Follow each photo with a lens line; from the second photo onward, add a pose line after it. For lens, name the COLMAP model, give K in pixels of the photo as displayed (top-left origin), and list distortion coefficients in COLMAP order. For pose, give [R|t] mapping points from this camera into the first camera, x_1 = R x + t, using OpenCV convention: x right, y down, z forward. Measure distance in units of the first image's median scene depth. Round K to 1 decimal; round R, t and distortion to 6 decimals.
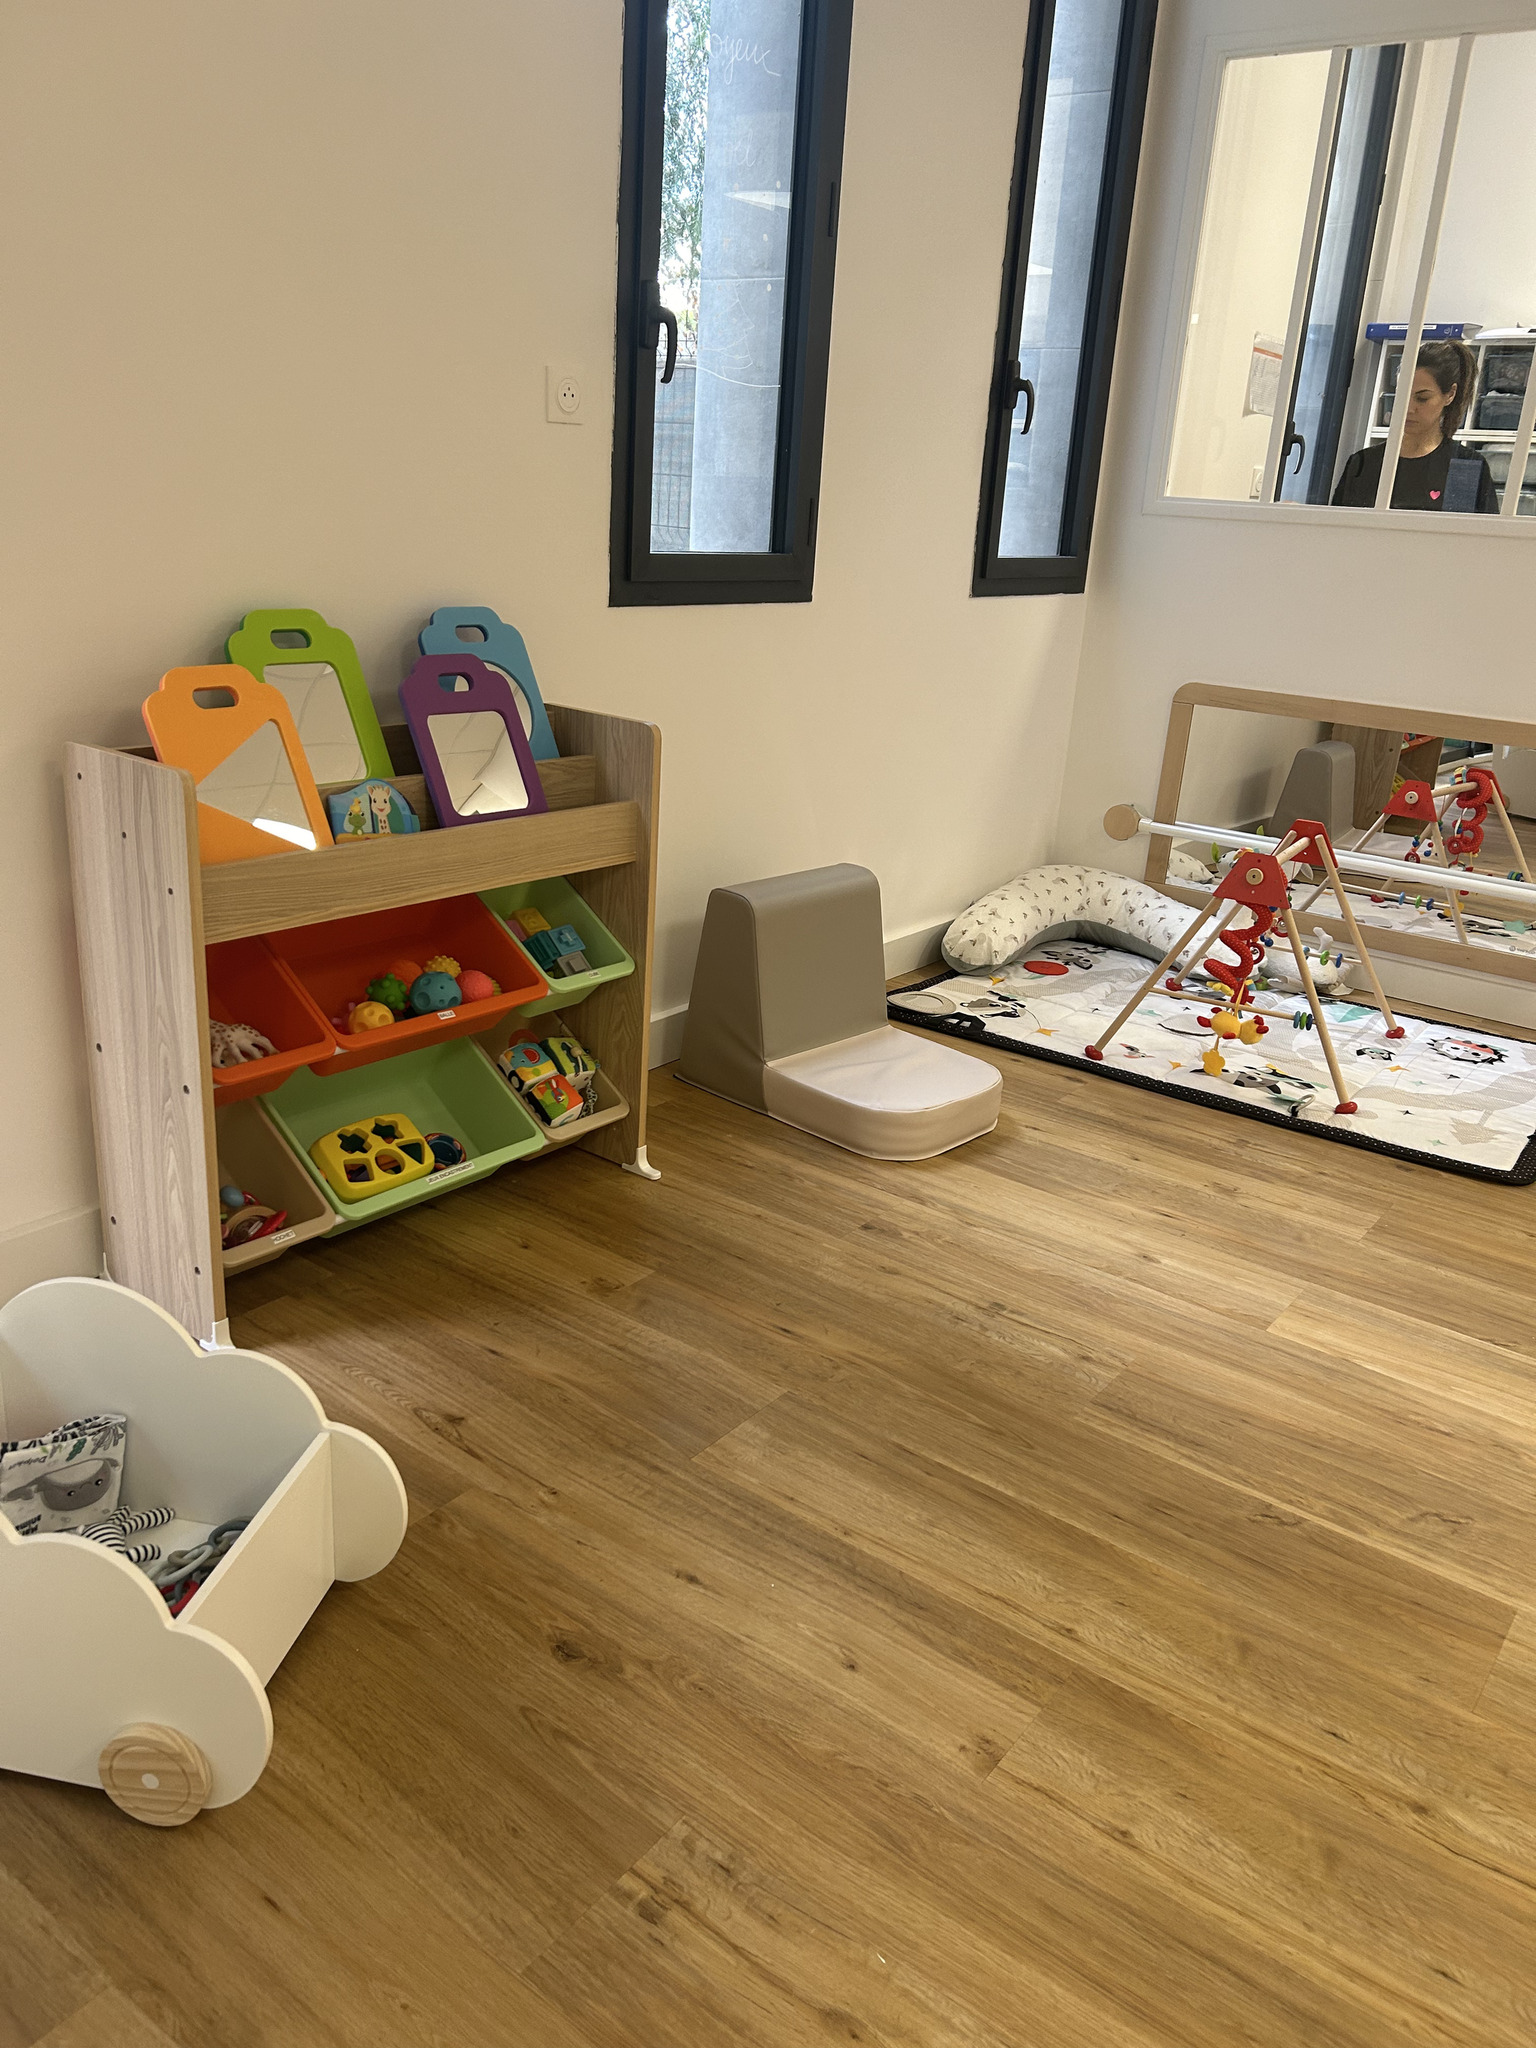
lens RADIAL K [[1550.1, 0, 763.8], [0, 1550.1, 1018.1], [0, 0, 1]] dist [0.005019, -0.000170]
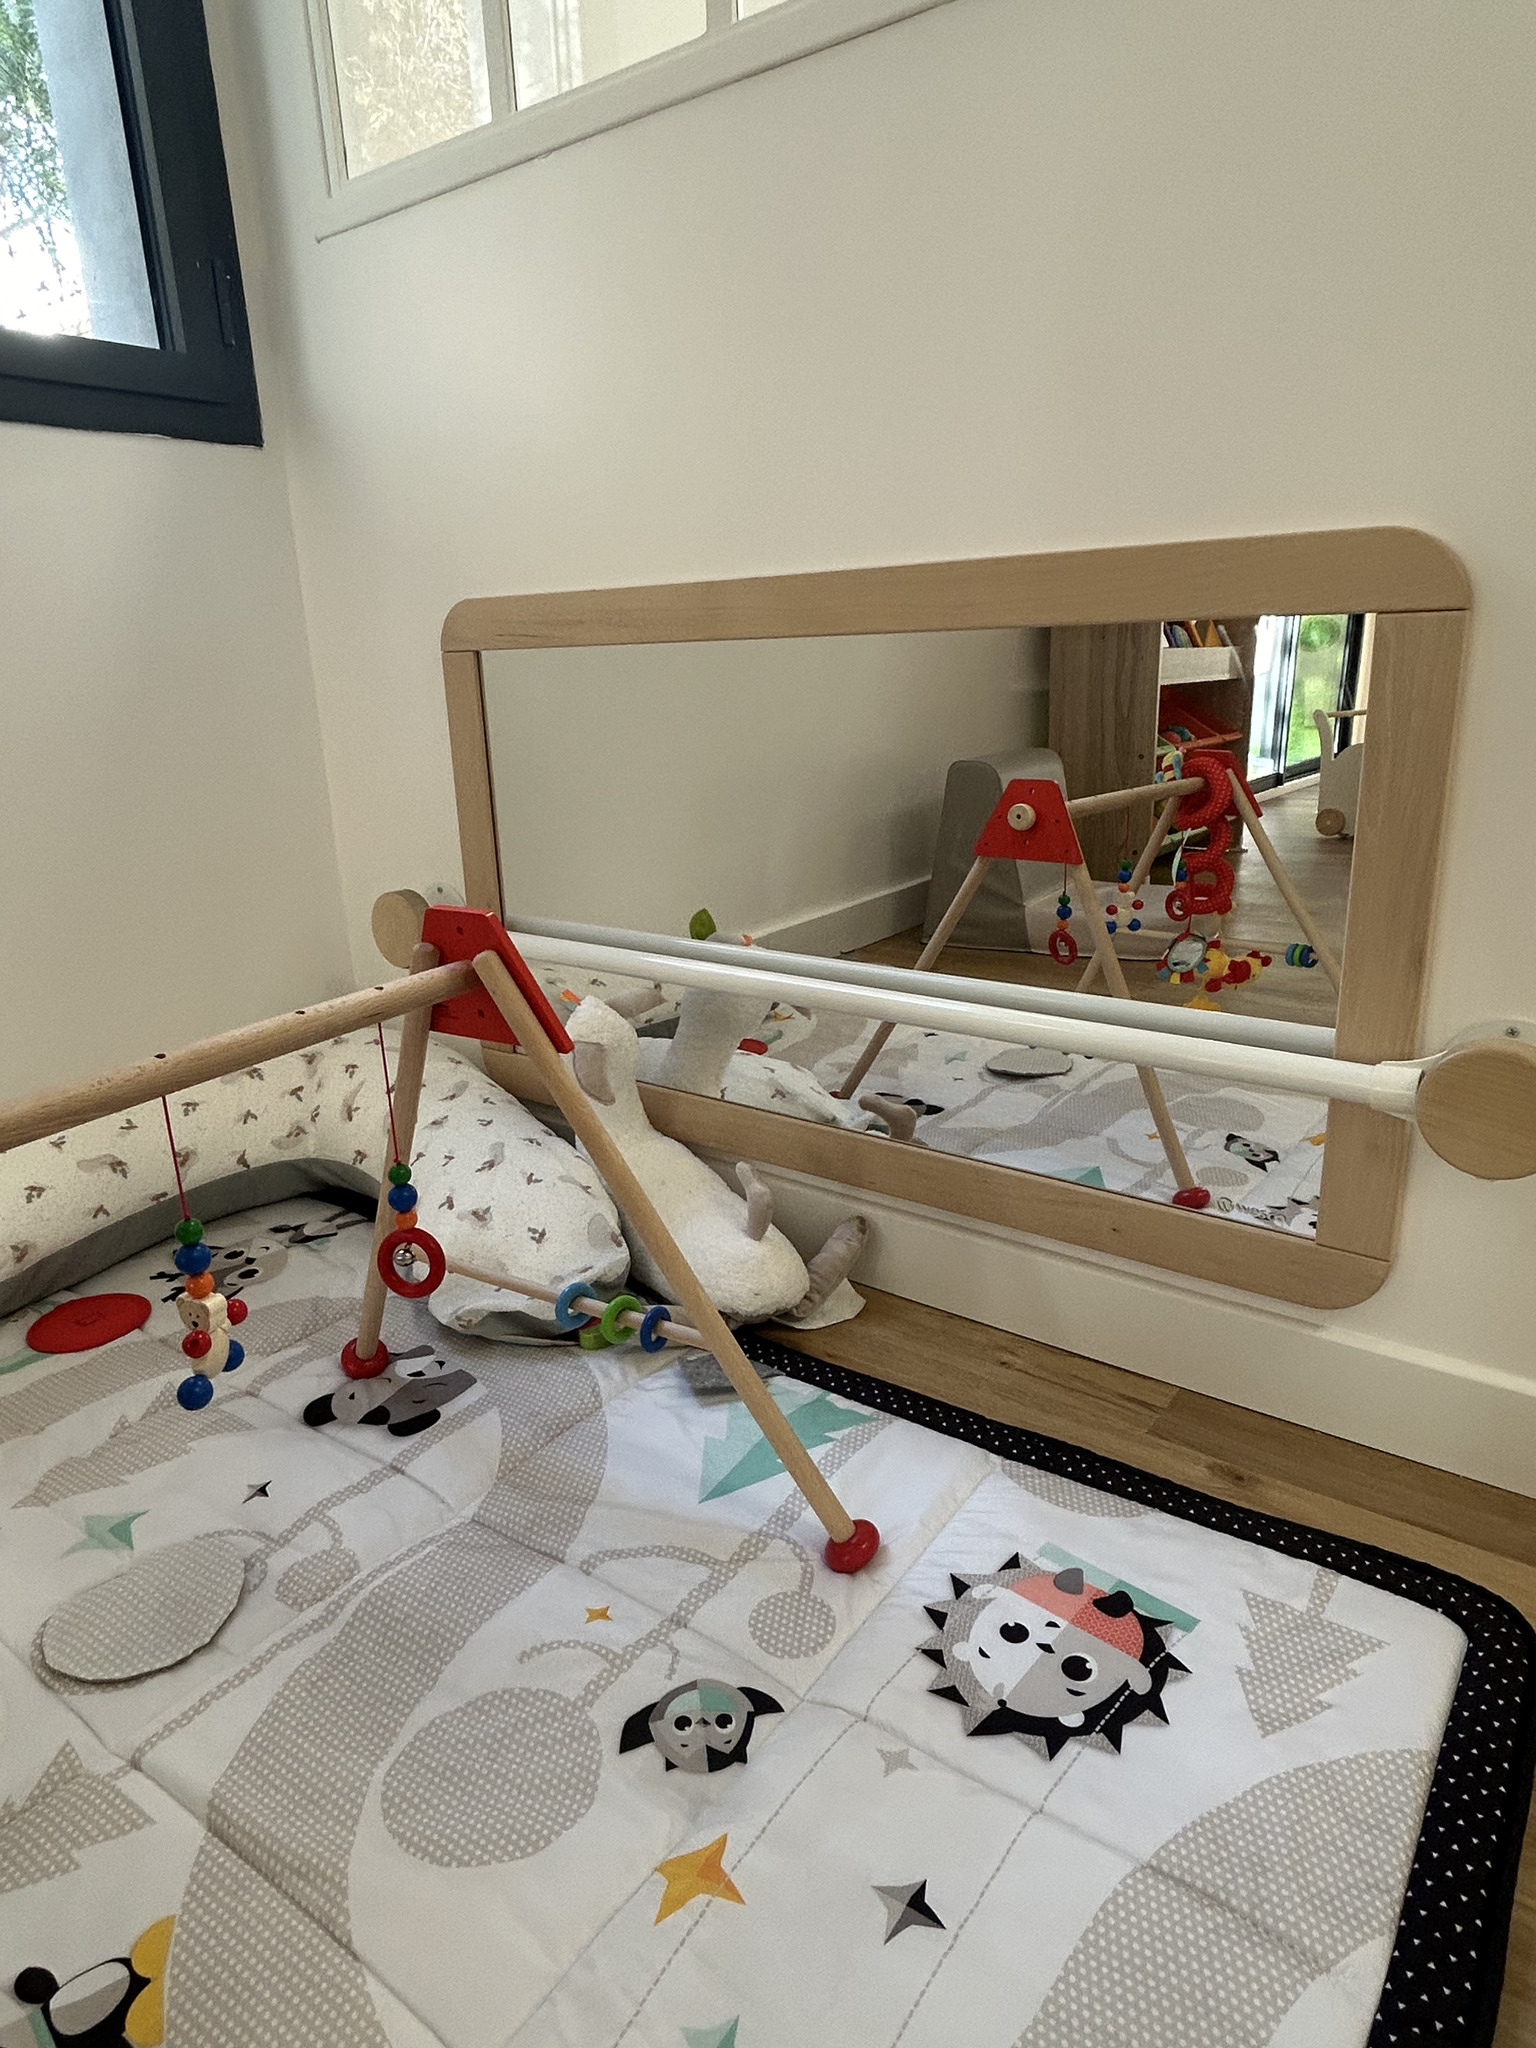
lens RADIAL K [[1255.6, 0, 775.6], [0, 1255.6, 1020.3], [0, 0, 1]] dist [-0.004368, -0.001451]
pose [[0.995302, -0.093283, -0.025920, 0.588391], [0.092451, 0.995215, -0.031623, -0.130552], [0.028746, 0.029078, 0.999164, 1.067606]]
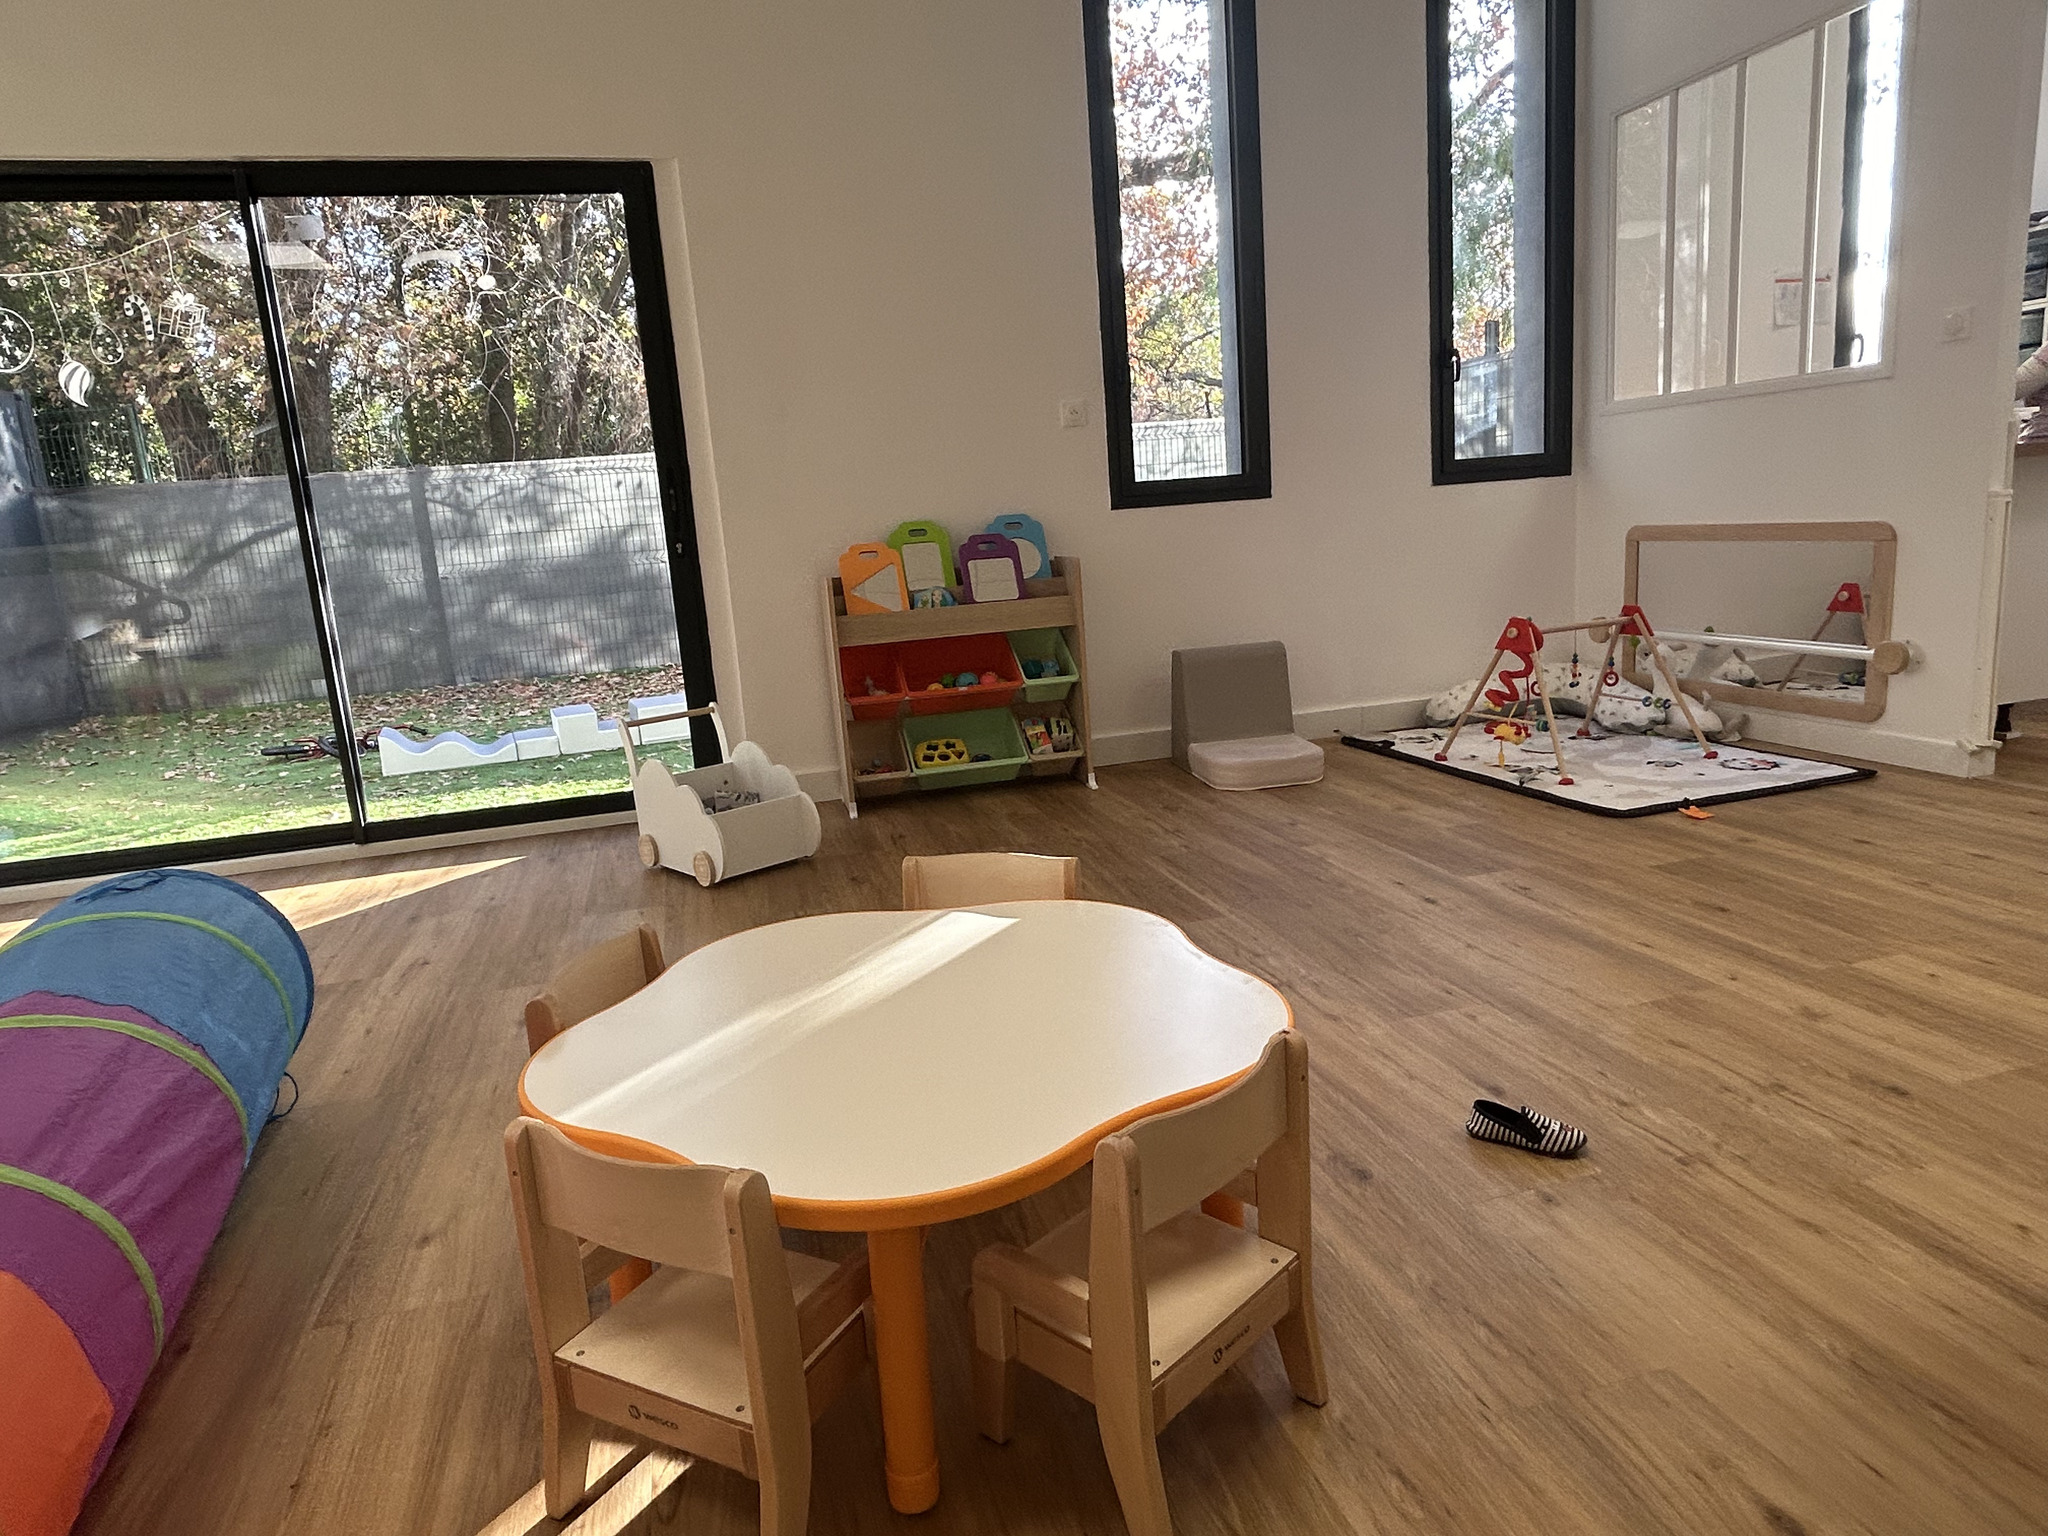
lens RADIAL K [[1255.6, 0, 1024.6], [0, 1255.6, 774.0], [0, 0, 1]] dist [-0.004368, -0.001451]
pose [[0.790213, 0.005072, -0.612811, 0.872589], [-0.076997, 0.992863, -0.091070, 0.248020], [0.607976, 0.119149, 0.784964, -0.323807]]
